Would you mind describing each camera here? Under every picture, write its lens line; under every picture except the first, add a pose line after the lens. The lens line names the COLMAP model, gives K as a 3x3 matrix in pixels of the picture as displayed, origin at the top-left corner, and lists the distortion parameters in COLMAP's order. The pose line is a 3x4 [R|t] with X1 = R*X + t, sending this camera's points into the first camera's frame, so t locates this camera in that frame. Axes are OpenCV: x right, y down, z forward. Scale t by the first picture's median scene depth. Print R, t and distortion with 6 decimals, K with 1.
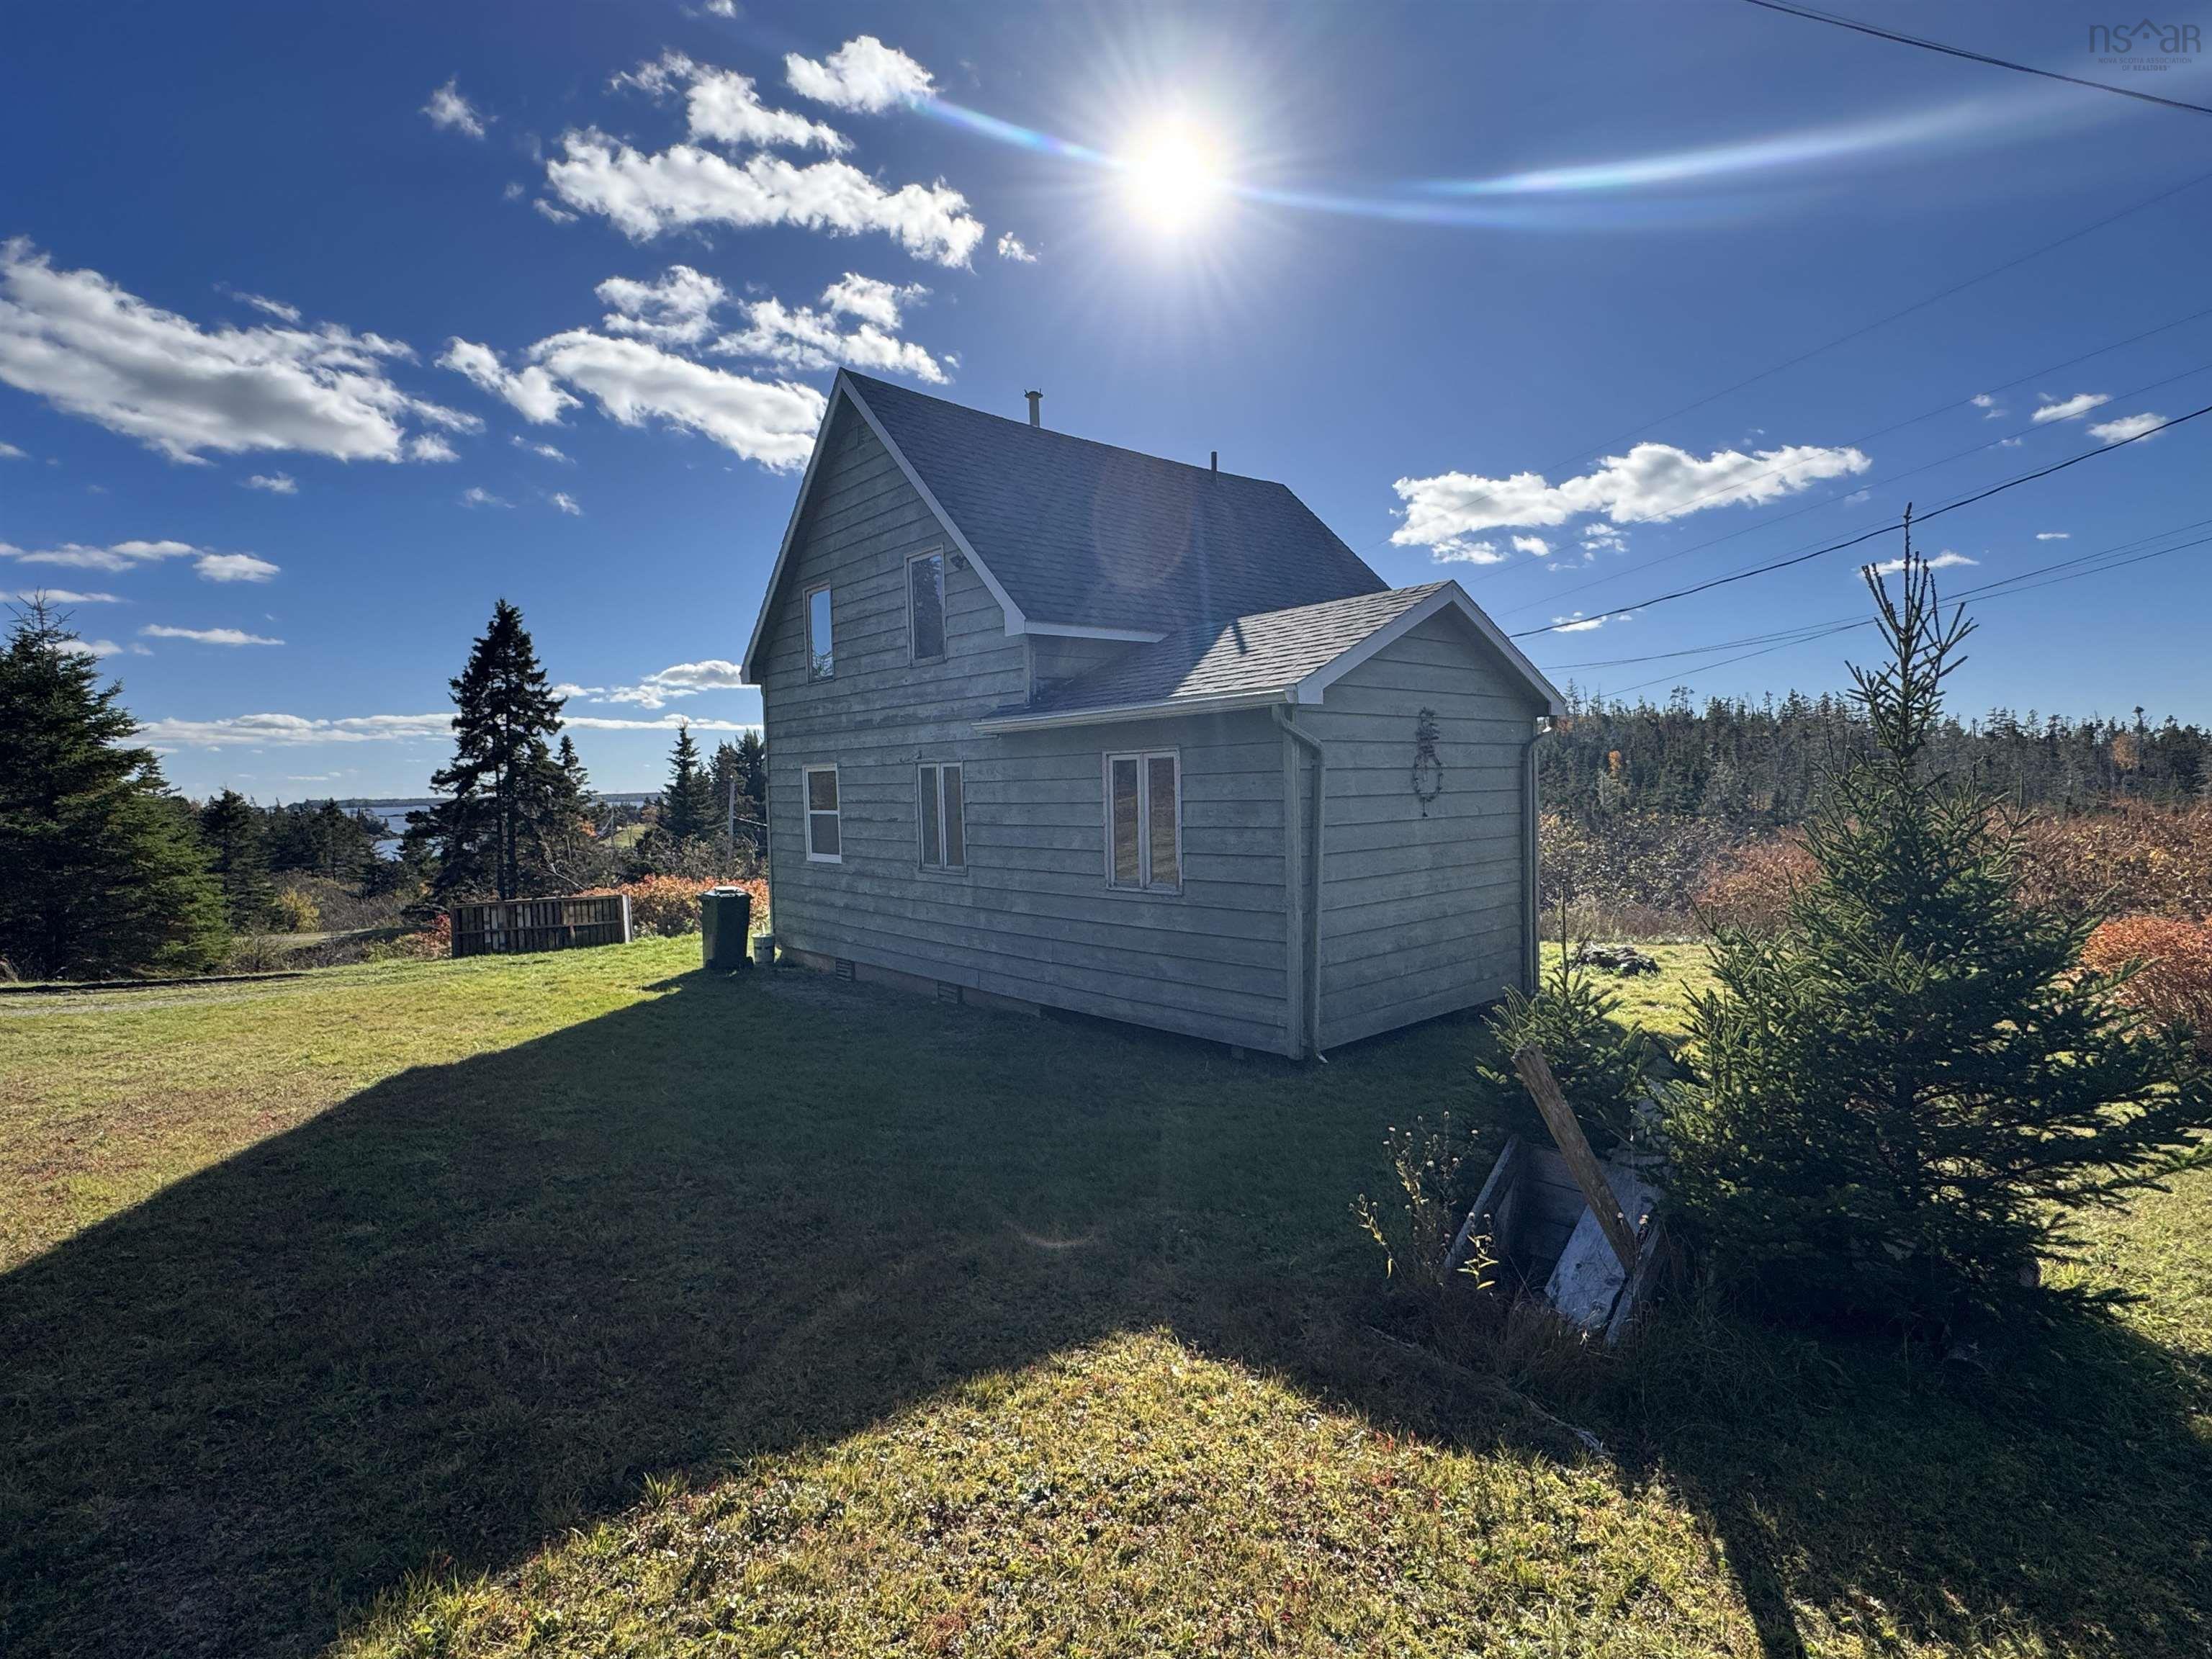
lens RADIAL K [[1087.3, 0, 1106.0], [0, 1087.3, 829.5], [0, 0, 1]] dist [-0.000192, -0.000021]
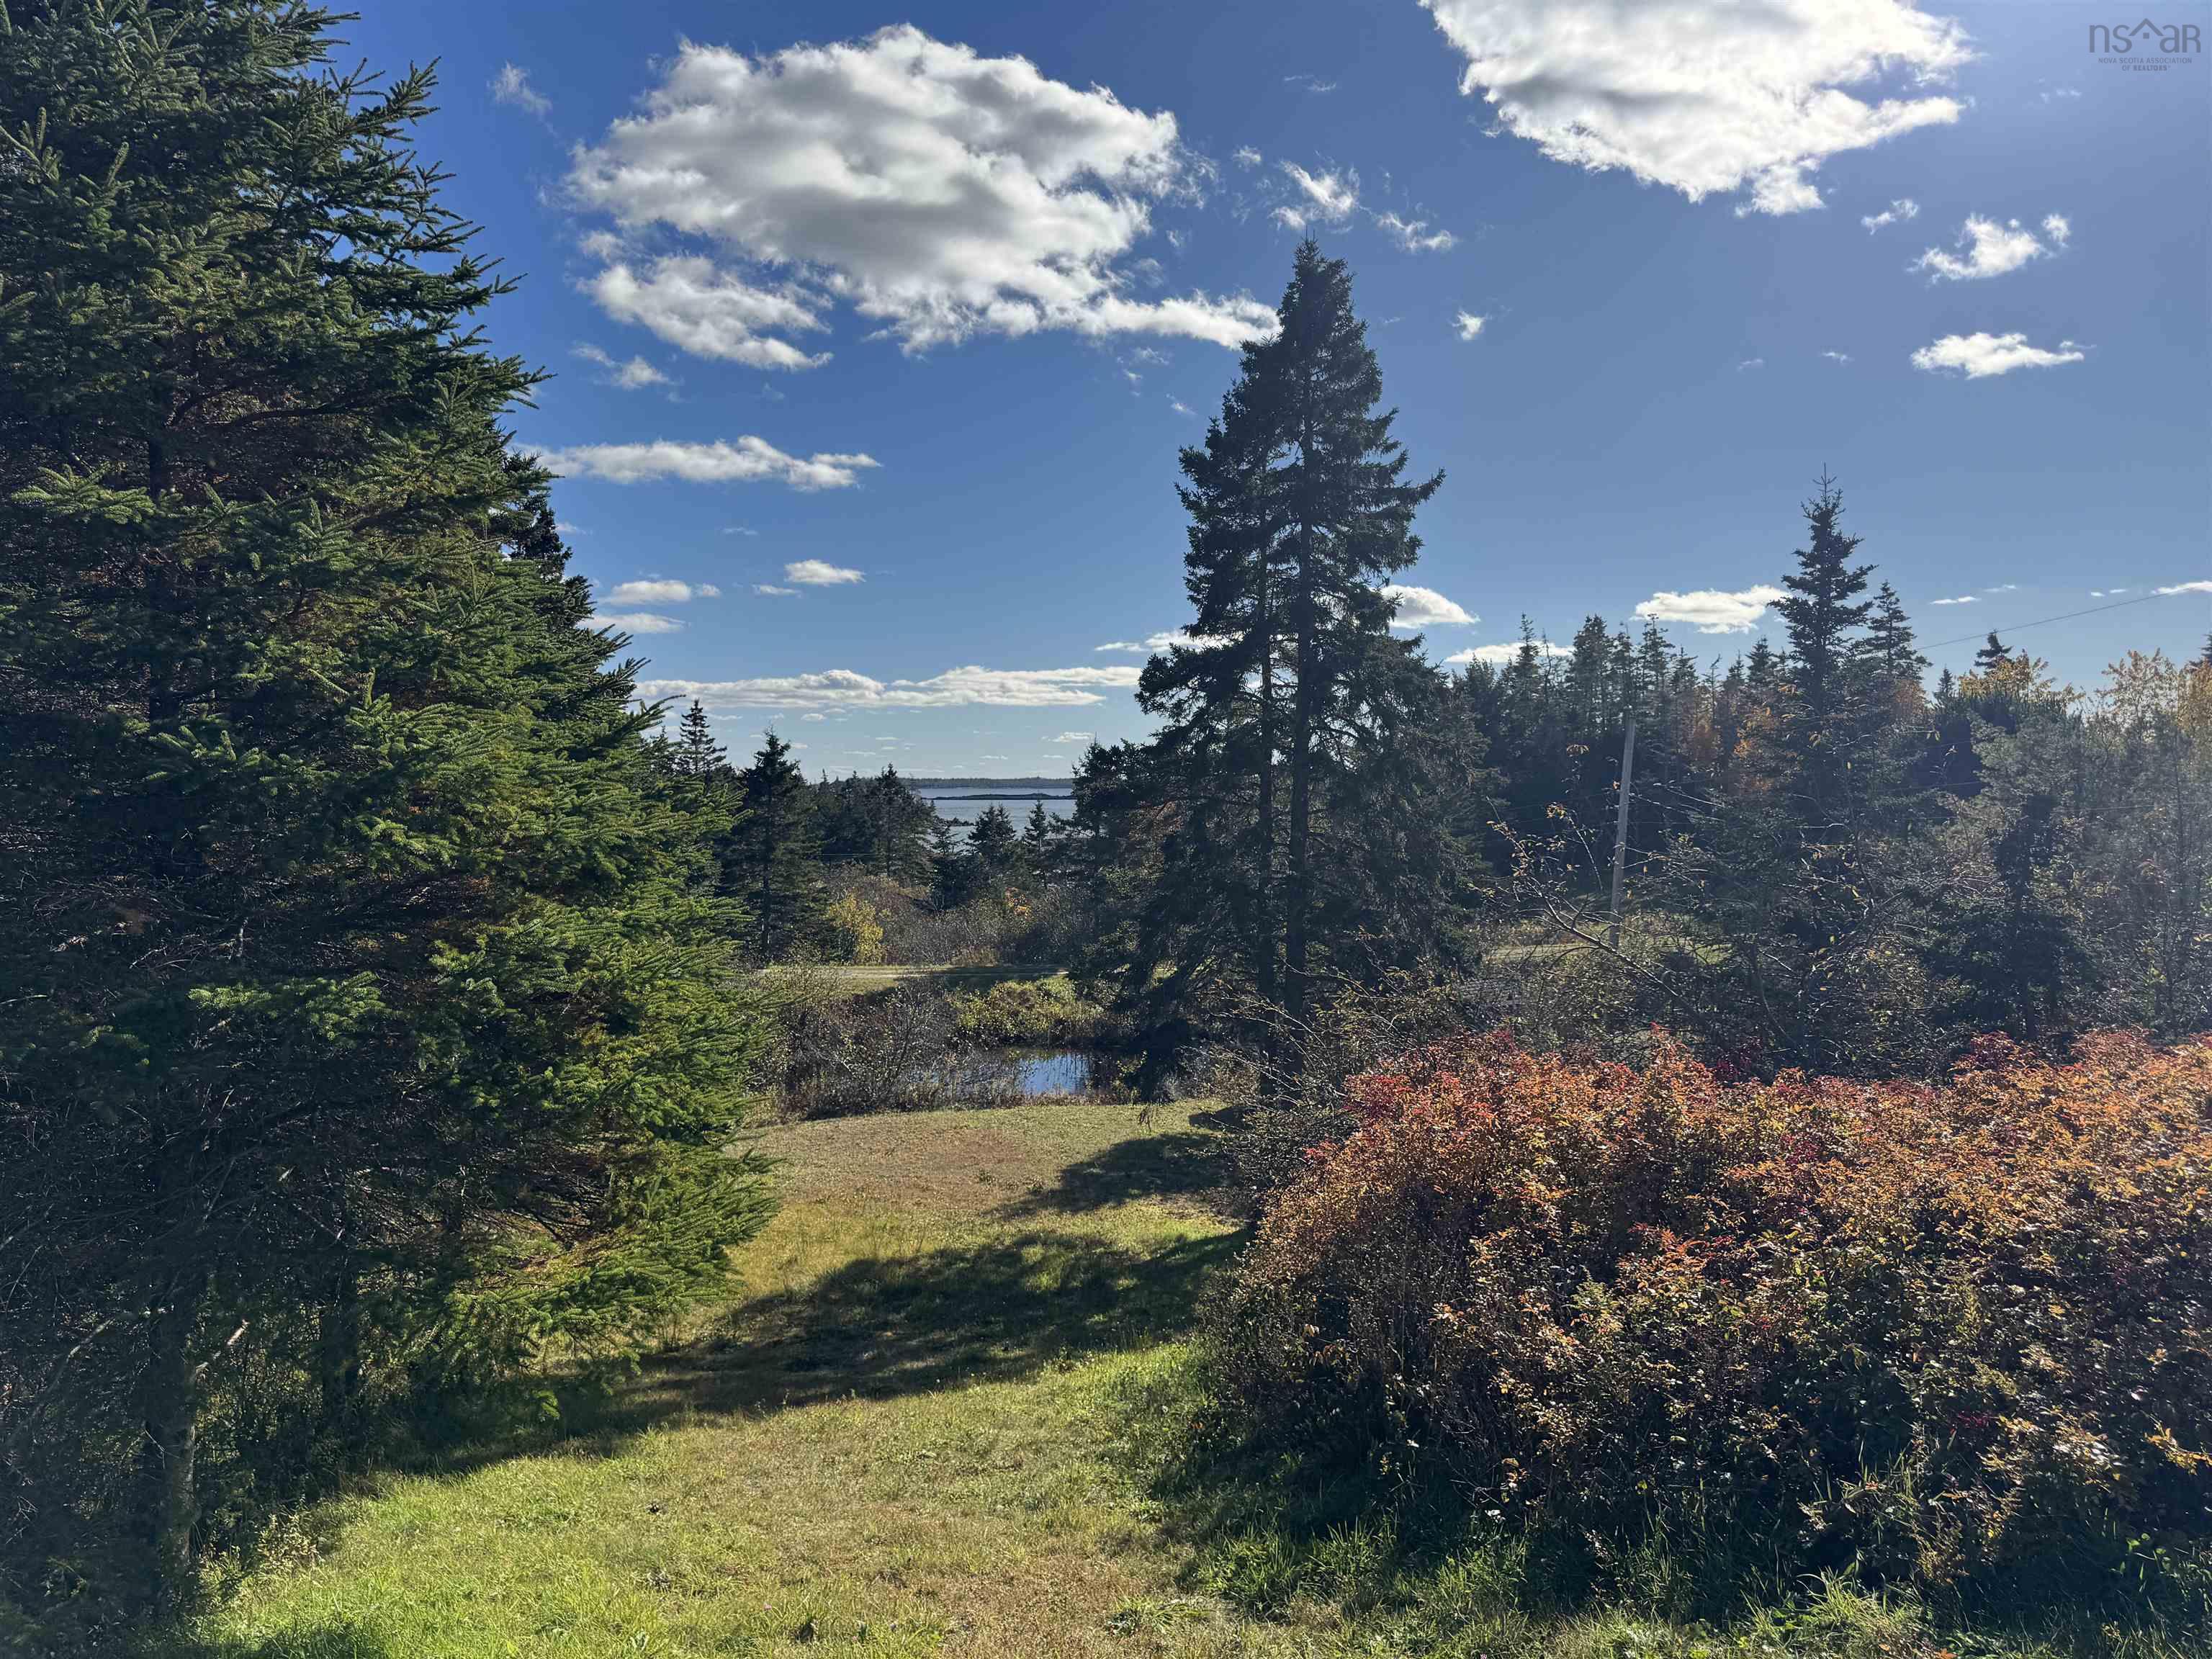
lens RADIAL K [[1523.2, 0, 1106.0], [0, 1523.2, 829.5], [0, 0, 1]] dist [0.093854, -0.170605]
pose [[0.891675, 0.037312, -0.451136, -0.218397], [-0.039774, 0.999201, 0.004026, 0.007856], [0.450925, 0.014353, 0.892446, 0.276177]]
